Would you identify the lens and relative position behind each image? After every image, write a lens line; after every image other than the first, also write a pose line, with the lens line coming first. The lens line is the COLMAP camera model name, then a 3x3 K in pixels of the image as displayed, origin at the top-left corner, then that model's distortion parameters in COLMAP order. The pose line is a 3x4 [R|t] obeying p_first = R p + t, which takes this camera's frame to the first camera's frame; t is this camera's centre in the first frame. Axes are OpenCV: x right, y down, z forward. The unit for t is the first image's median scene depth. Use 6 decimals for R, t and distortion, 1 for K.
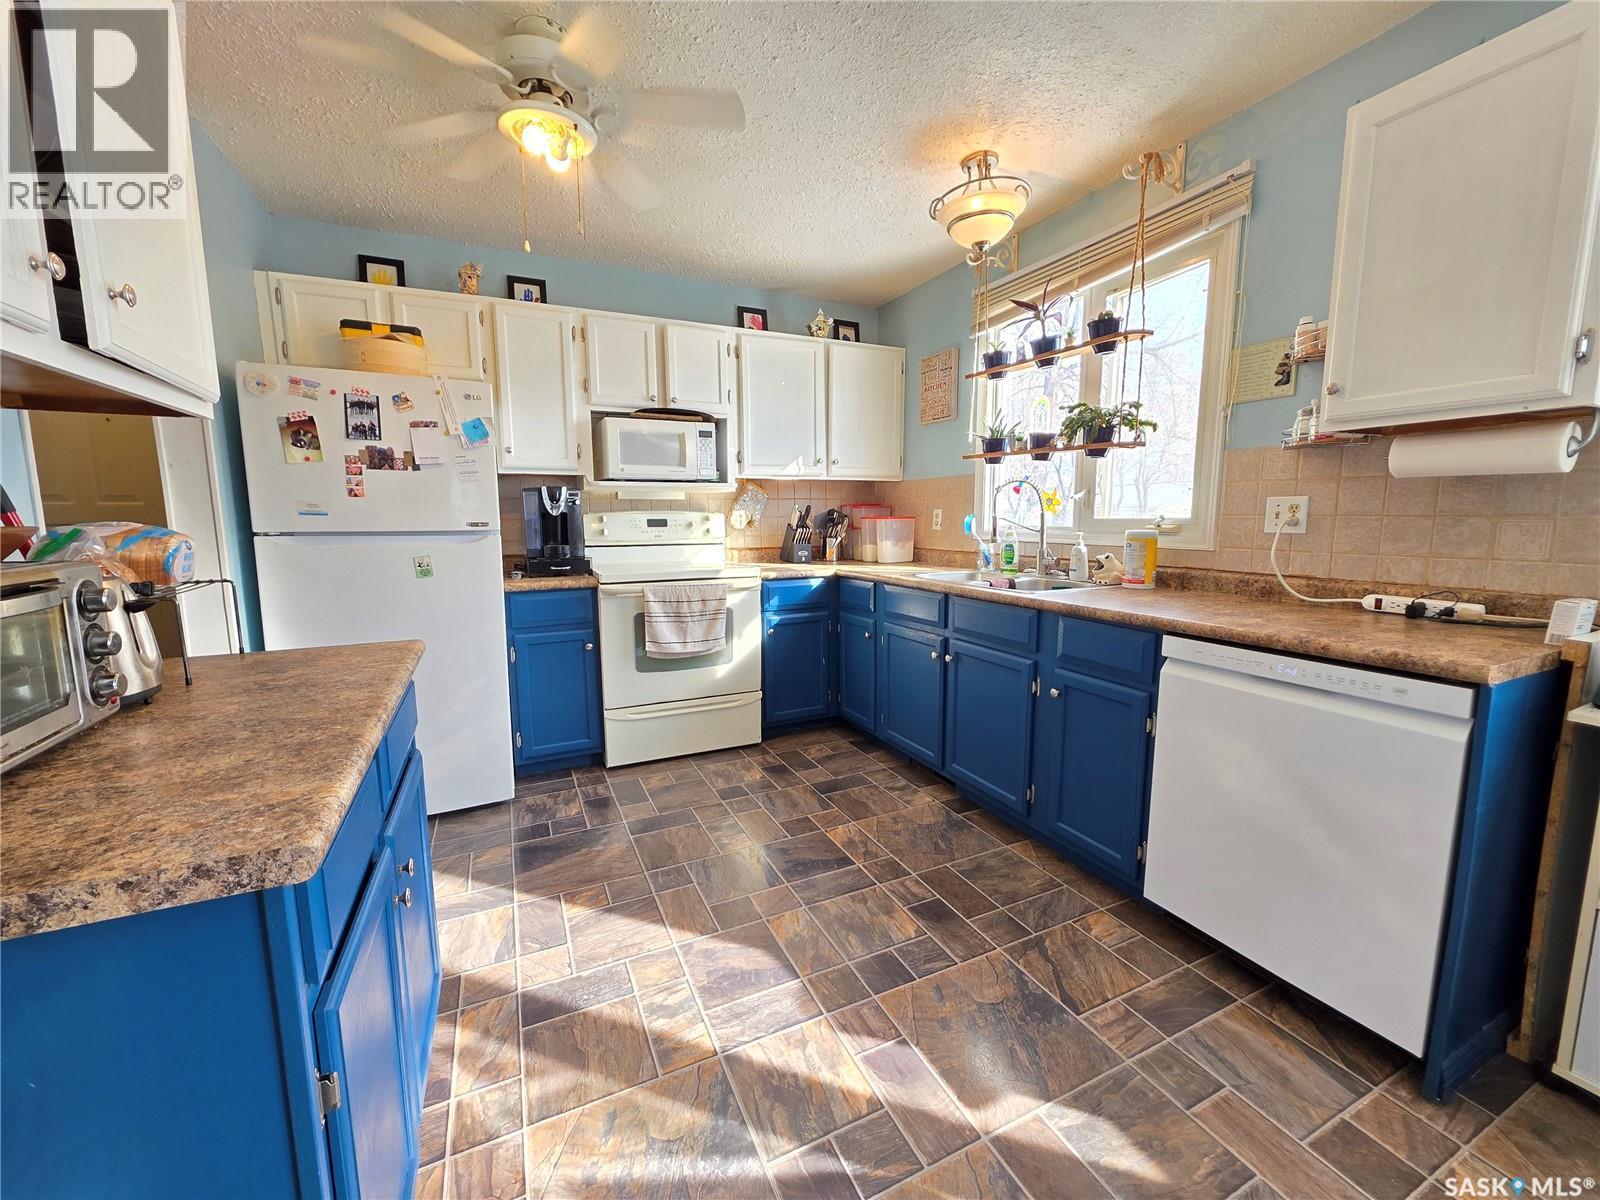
lens RADIAL K [[633.0, 0, 798.7], [0, 633.0, 591.3], [0, 0, 1]] dist [0.001567, 0.000485]
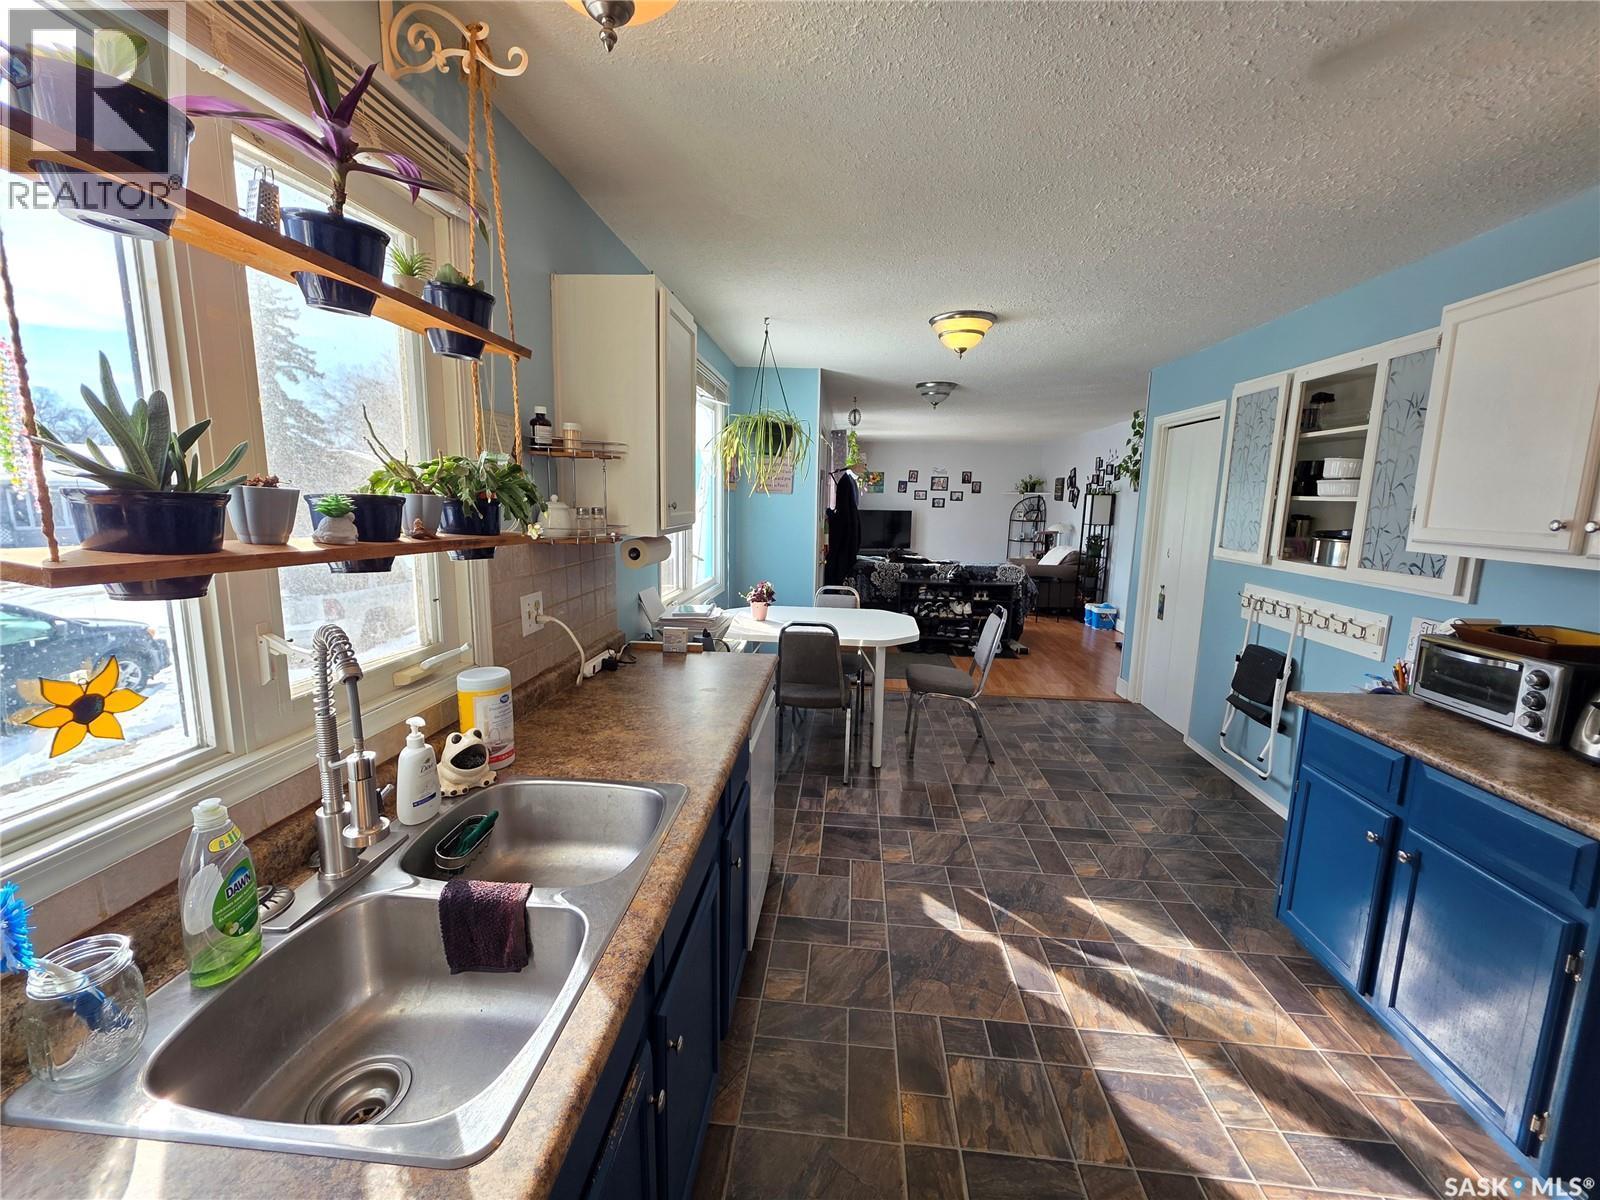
lens RADIAL K [[633.0, 0, 798.7], [0, 633.0, 591.3], [0, 0, 1]] dist [0.001567, 0.000485]
pose [[-0.861662, -0.085655, 0.500202, -0.018335], [0.051120, 0.965990, 0.253477, -0.255639], [-0.504901, 0.243981, -0.827978, 1.082121]]
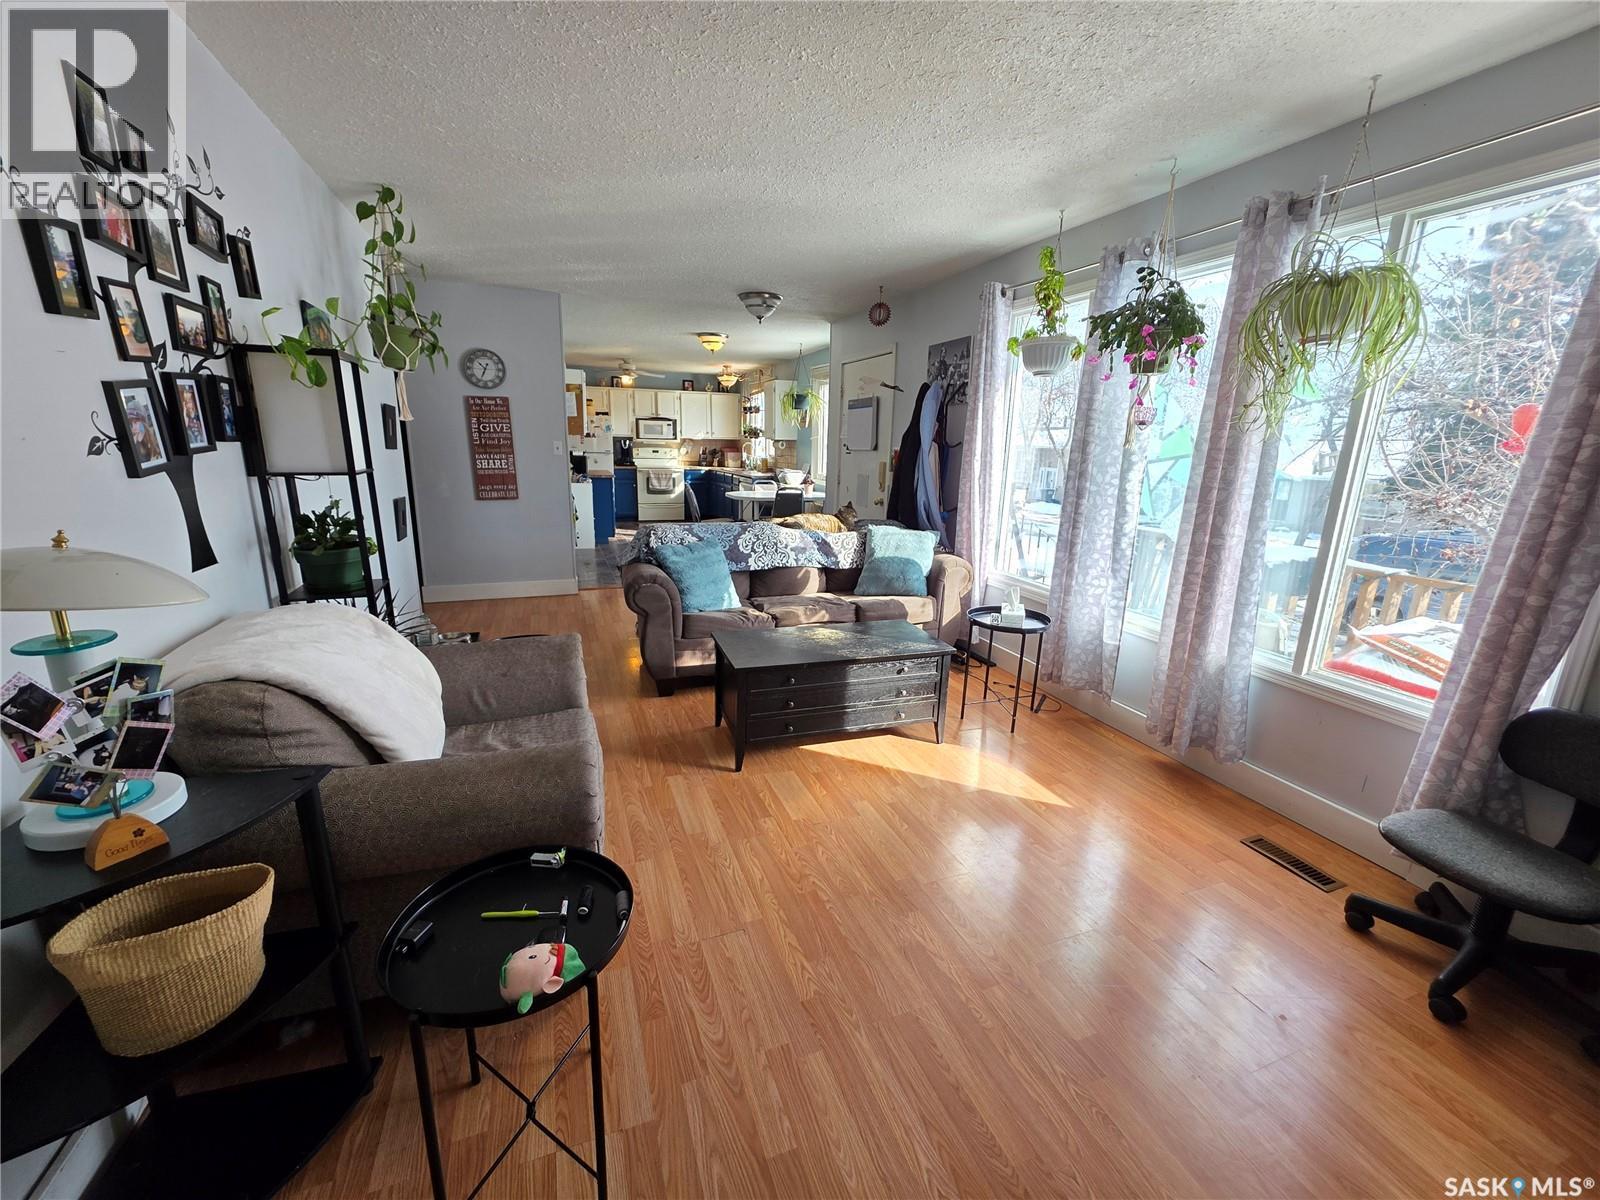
lens RADIAL K [[633.0, 0, 798.7], [0, 633.0, 591.3], [0, 0, 1]] dist [0.001567, 0.000485]
pose [[0.996518, 0.048676, -0.067693, 0.877915], [-0.041188, 0.993306, 0.107918, 0.256224], [0.072493, -0.104754, 0.991853, -2.575344]]
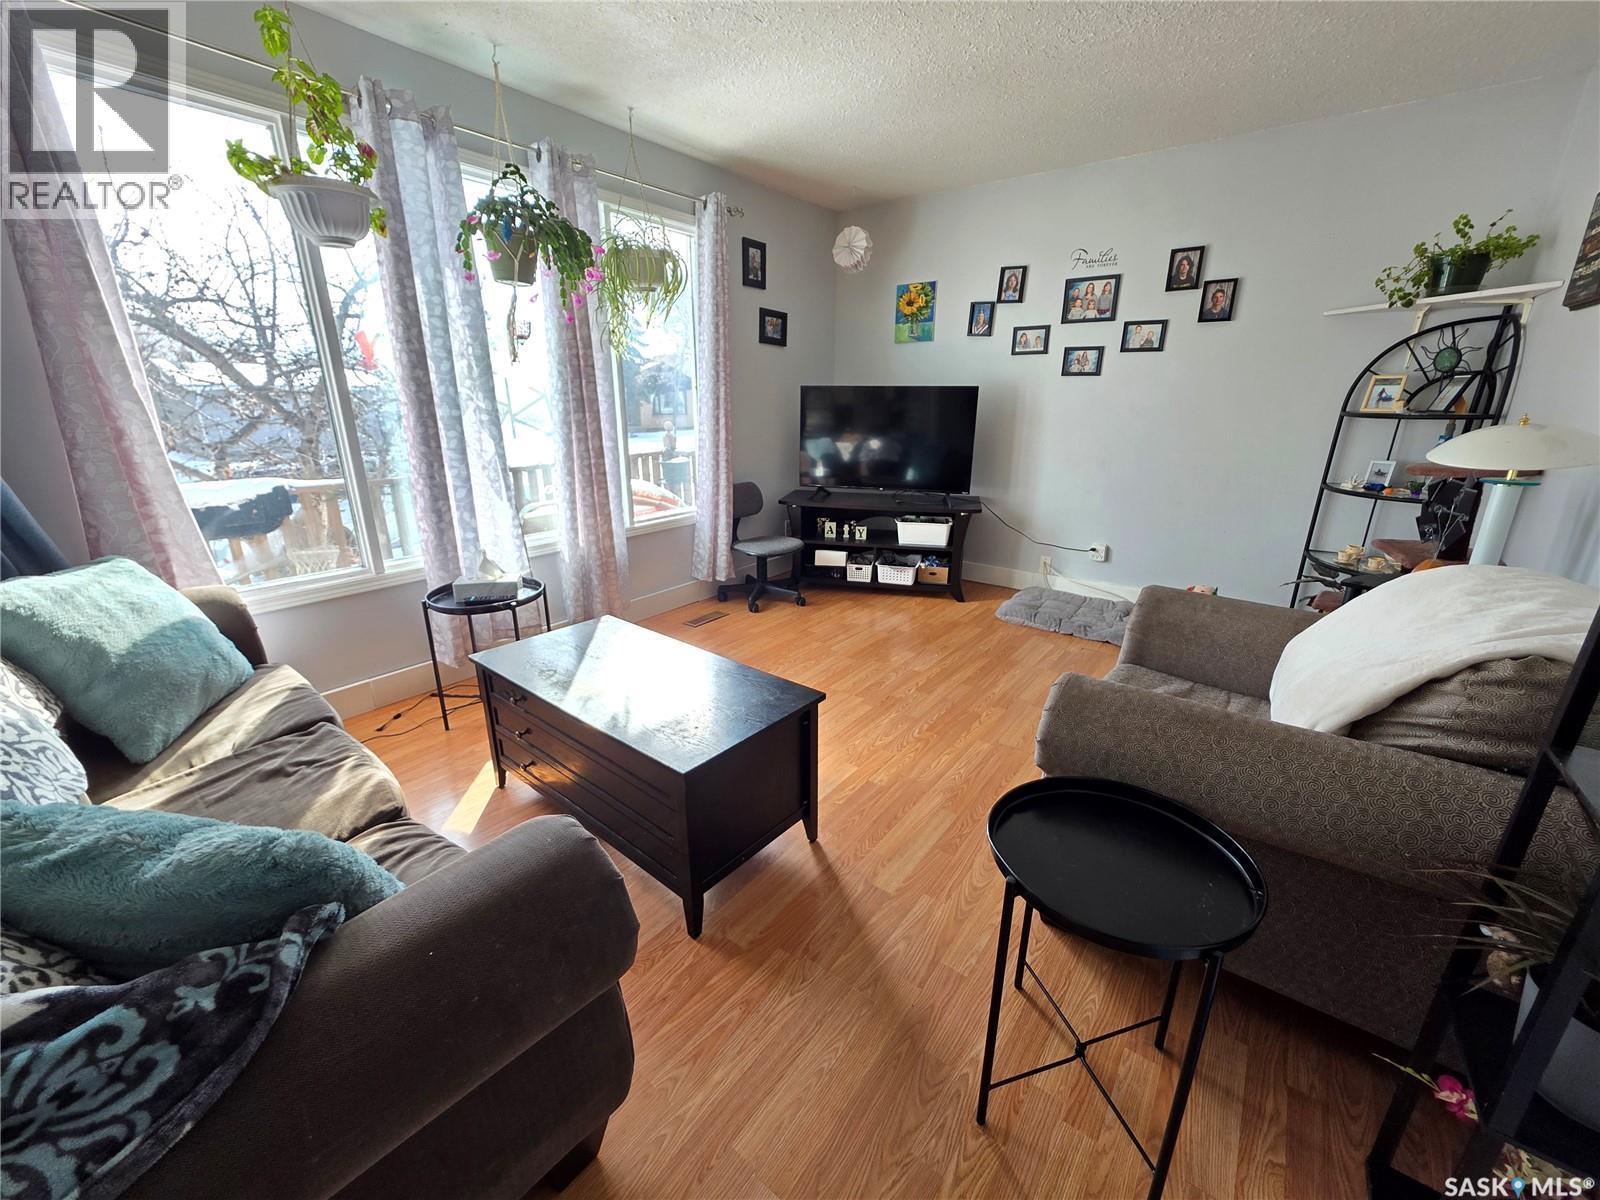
lens RADIAL K [[633.0, 0, 798.7], [0, 633.0, 591.3], [0, 0, 1]] dist [0.001567, 0.000485]
pose [[-0.450296, -0.262084, 0.853549, 0.253113], [0.111679, 0.931912, 0.345063, 0.166822], [-0.885867, 0.250704, -0.390367, -1.507071]]
